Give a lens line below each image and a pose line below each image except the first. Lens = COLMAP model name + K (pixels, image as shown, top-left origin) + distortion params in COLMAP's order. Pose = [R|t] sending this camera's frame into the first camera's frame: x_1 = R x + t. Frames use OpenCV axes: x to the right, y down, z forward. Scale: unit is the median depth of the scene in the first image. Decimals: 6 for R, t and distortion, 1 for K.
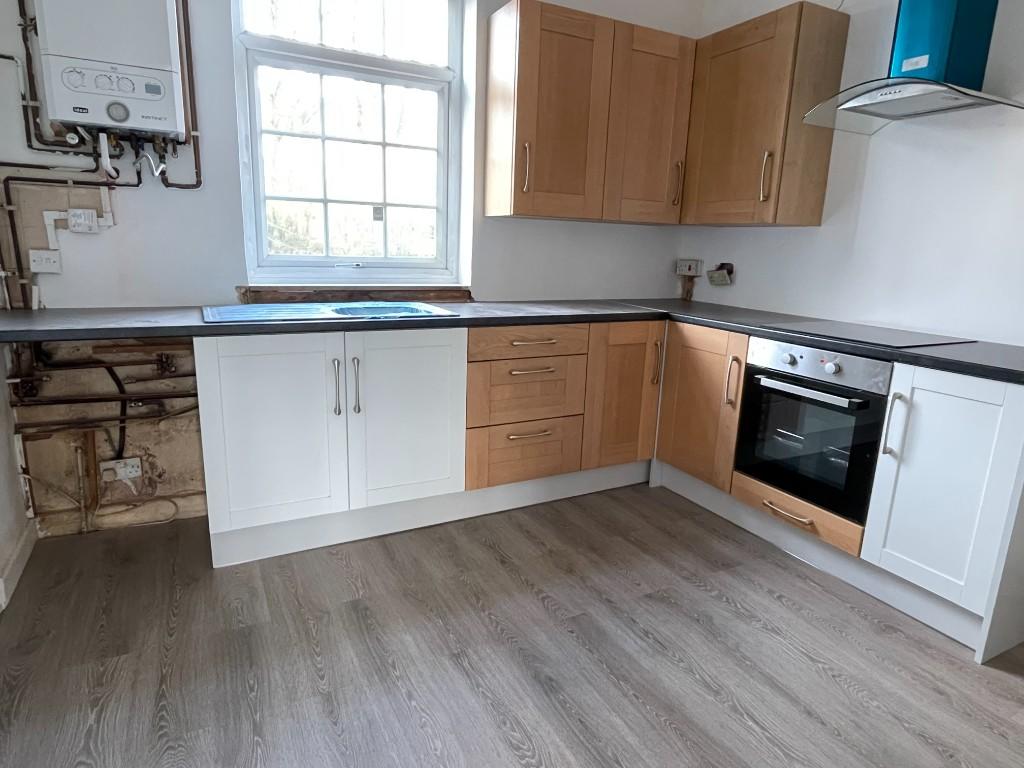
lens RADIAL K [[610.0, 0, 510.1], [0, 610.0, 382.6], [0, 0, 1]] dist [-0.003299, -0.003648]
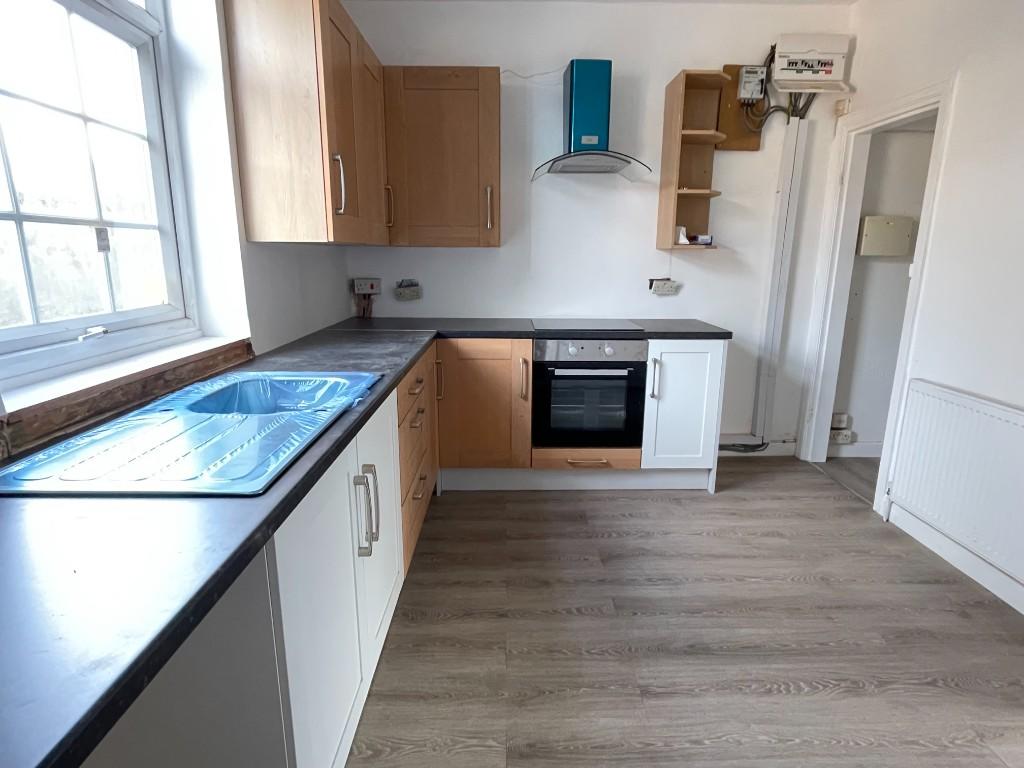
lens RADIAL K [[556.4, 0, 512.6], [0, 556.4, 385.4], [0, 0, 1]] dist [-0.012825, -0.000470]
pose [[0.448731, -0.234110, 0.862458, -0.679250], [0.208425, 0.965879, 0.153741, -0.183751], [-0.869022, 0.110769, 0.482214, 0.544815]]
